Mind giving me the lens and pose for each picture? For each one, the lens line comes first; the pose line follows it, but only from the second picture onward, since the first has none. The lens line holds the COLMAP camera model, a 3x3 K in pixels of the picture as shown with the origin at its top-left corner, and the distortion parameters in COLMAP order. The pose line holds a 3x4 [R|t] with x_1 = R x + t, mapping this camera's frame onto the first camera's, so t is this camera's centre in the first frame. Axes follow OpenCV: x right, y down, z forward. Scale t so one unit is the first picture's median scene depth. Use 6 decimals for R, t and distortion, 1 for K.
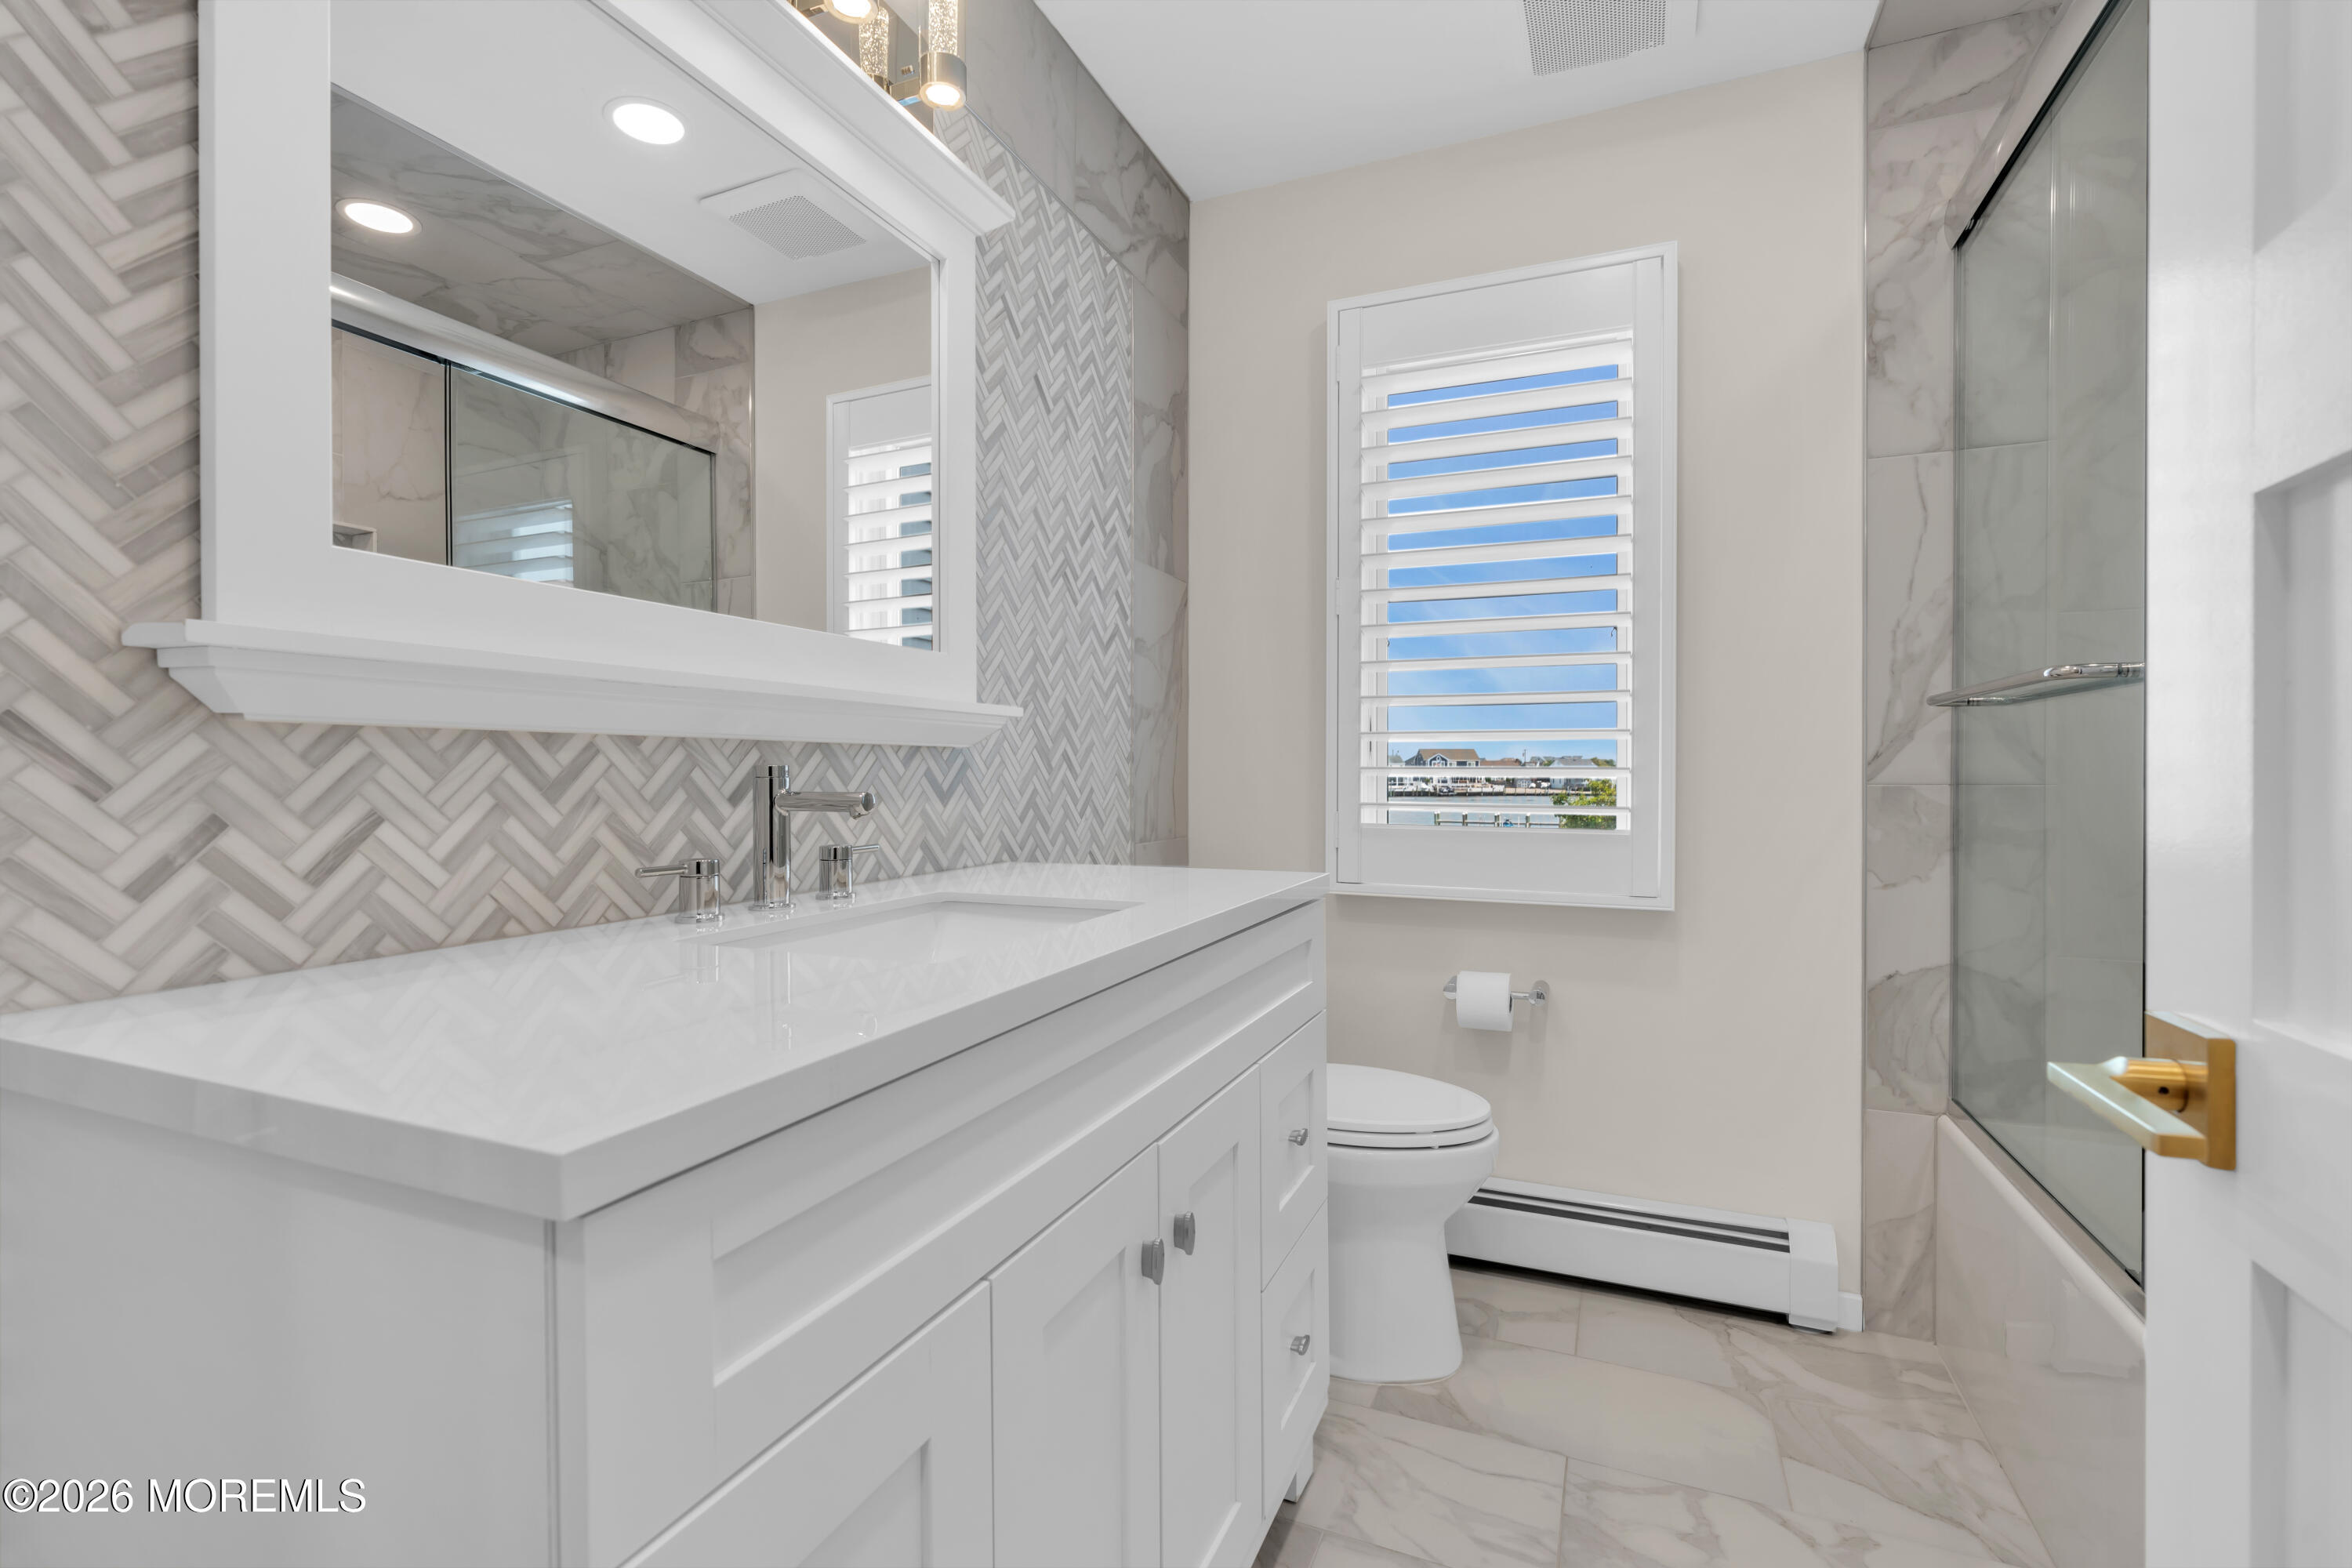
lens RADIAL K [[1066.6, 0, 1175.2], [0, 1066.6, 784.4], [0, 0, 1]] dist [-0.008163, 0.002735]
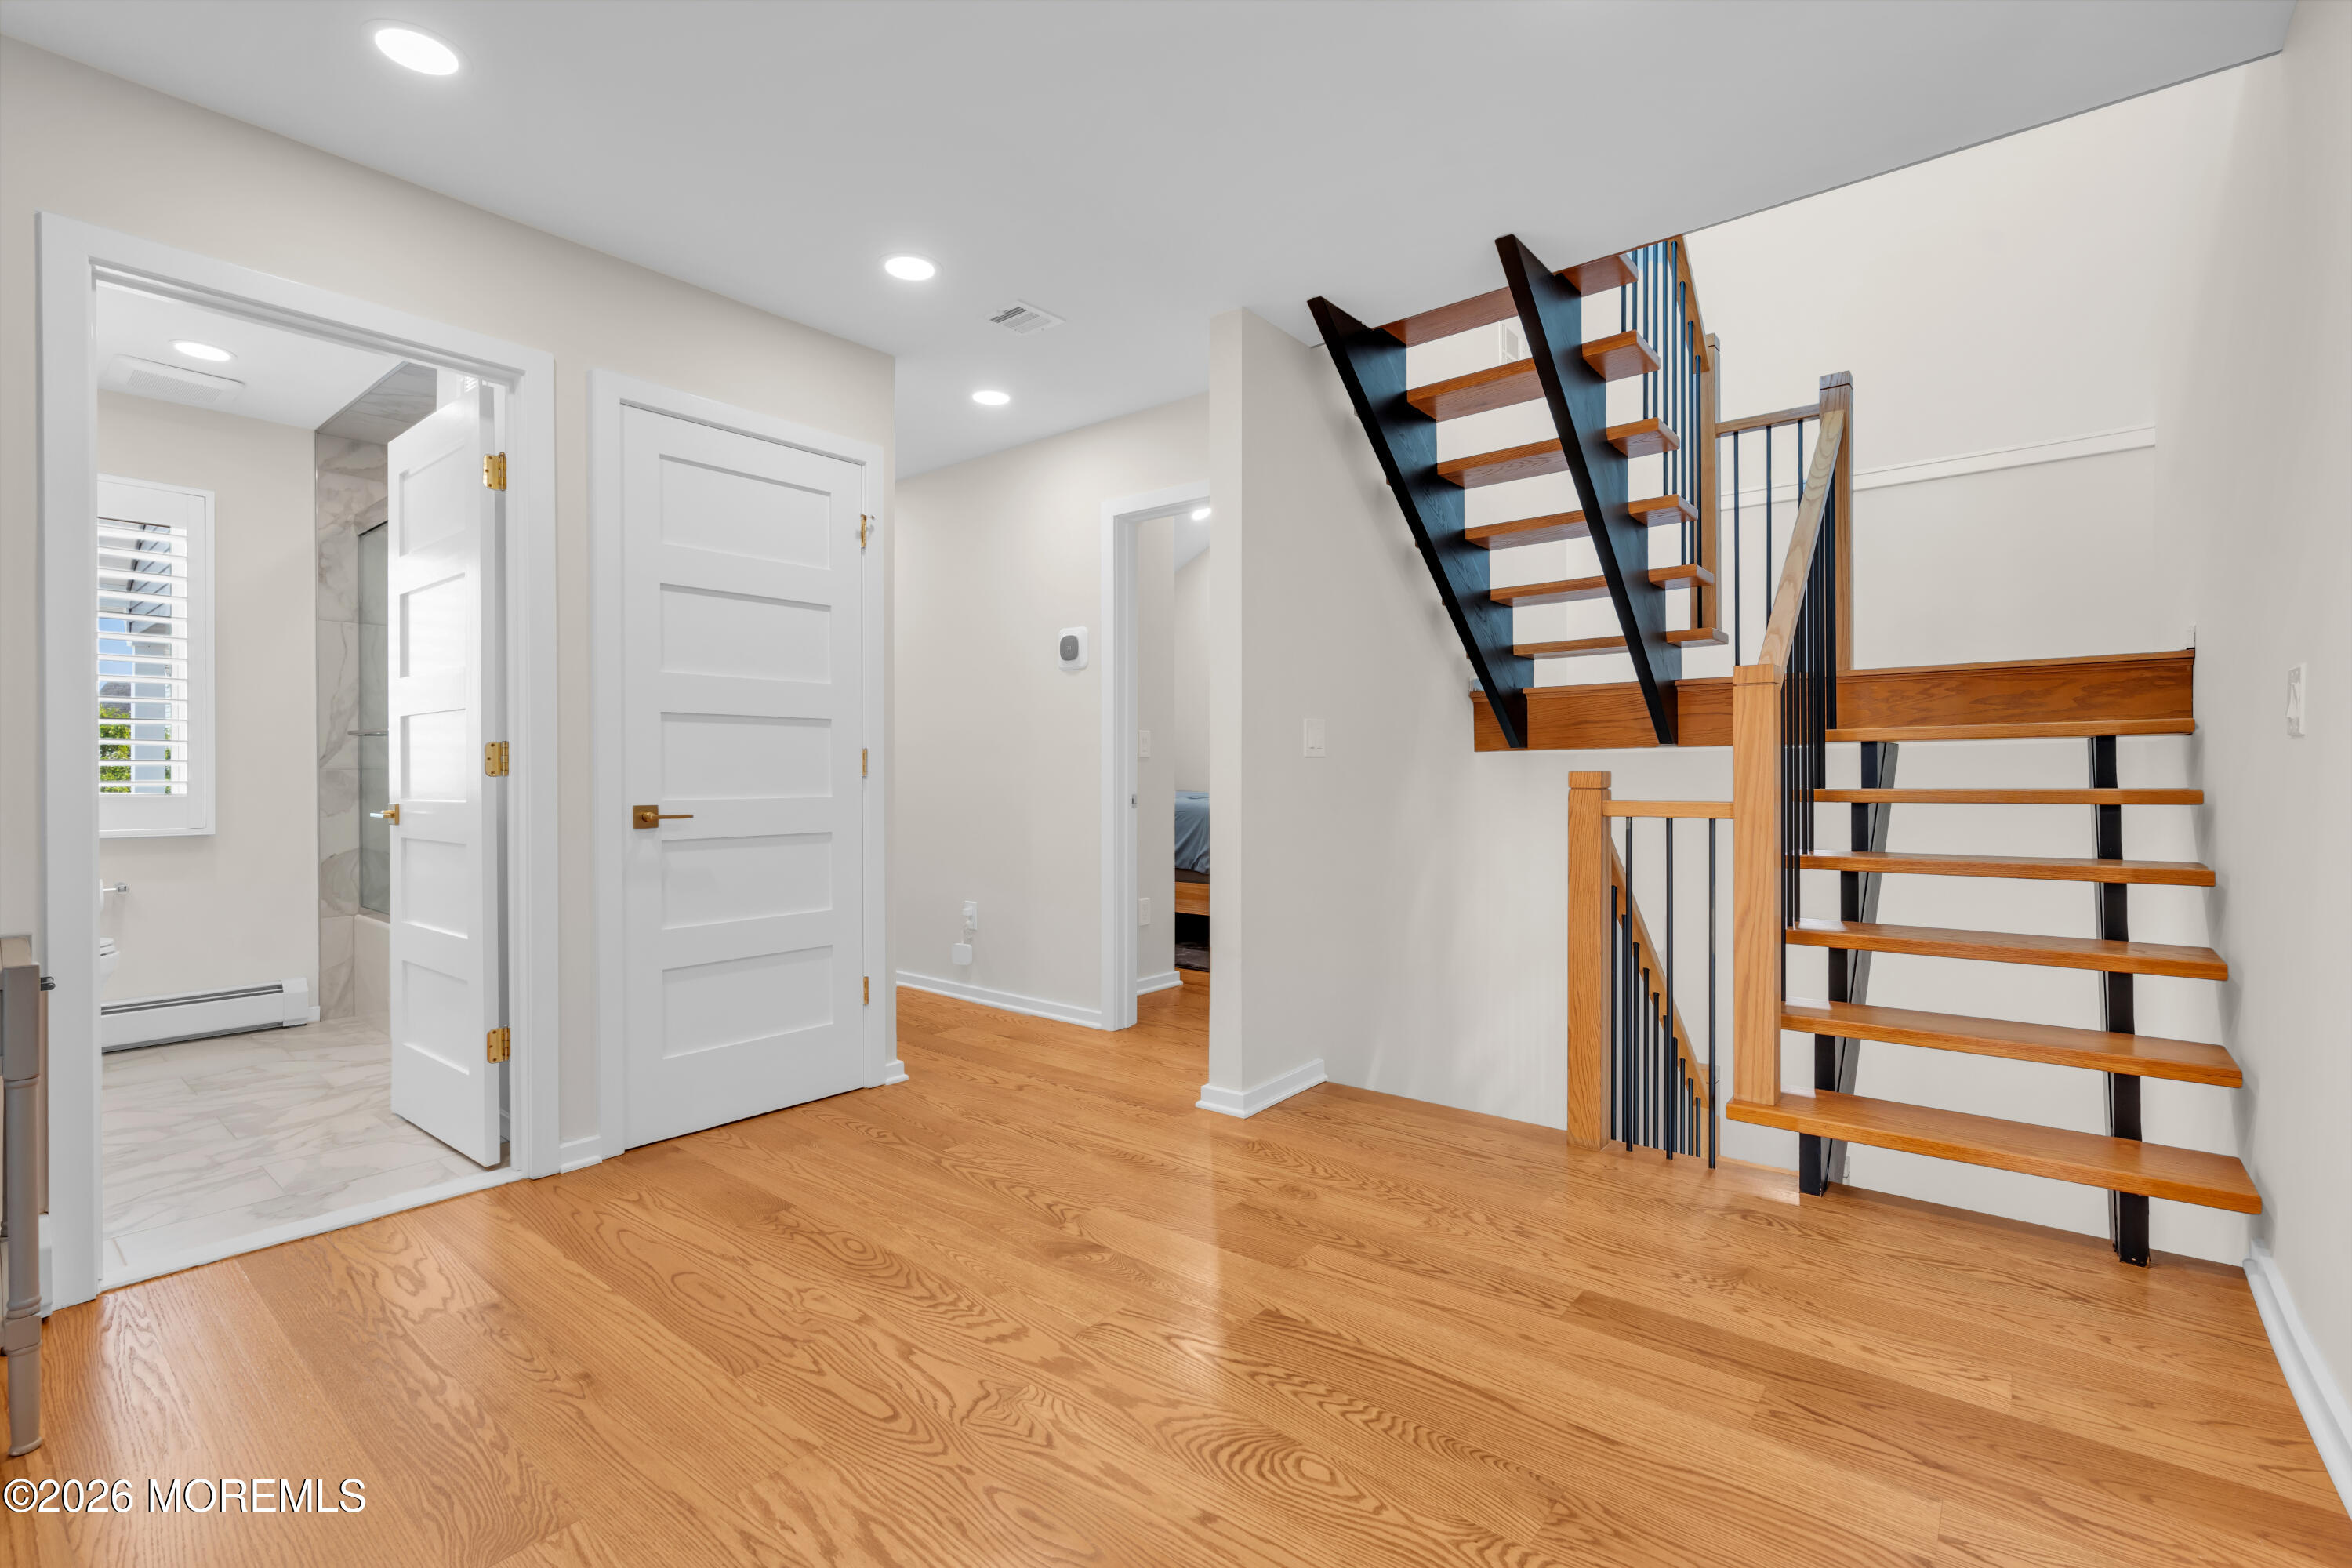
lens RADIAL K [[1066.6, 0, 1177.3], [0, 1066.6, 775.8], [0, 0, 1]] dist [-0.008163, 0.002735]
pose [[0.284424, -0.006265, 0.958678, -0.951083], [0.006633, 0.999968, 0.004566, 0.015042], [-0.958676, 0.005061, 0.284457, -1.325812]]
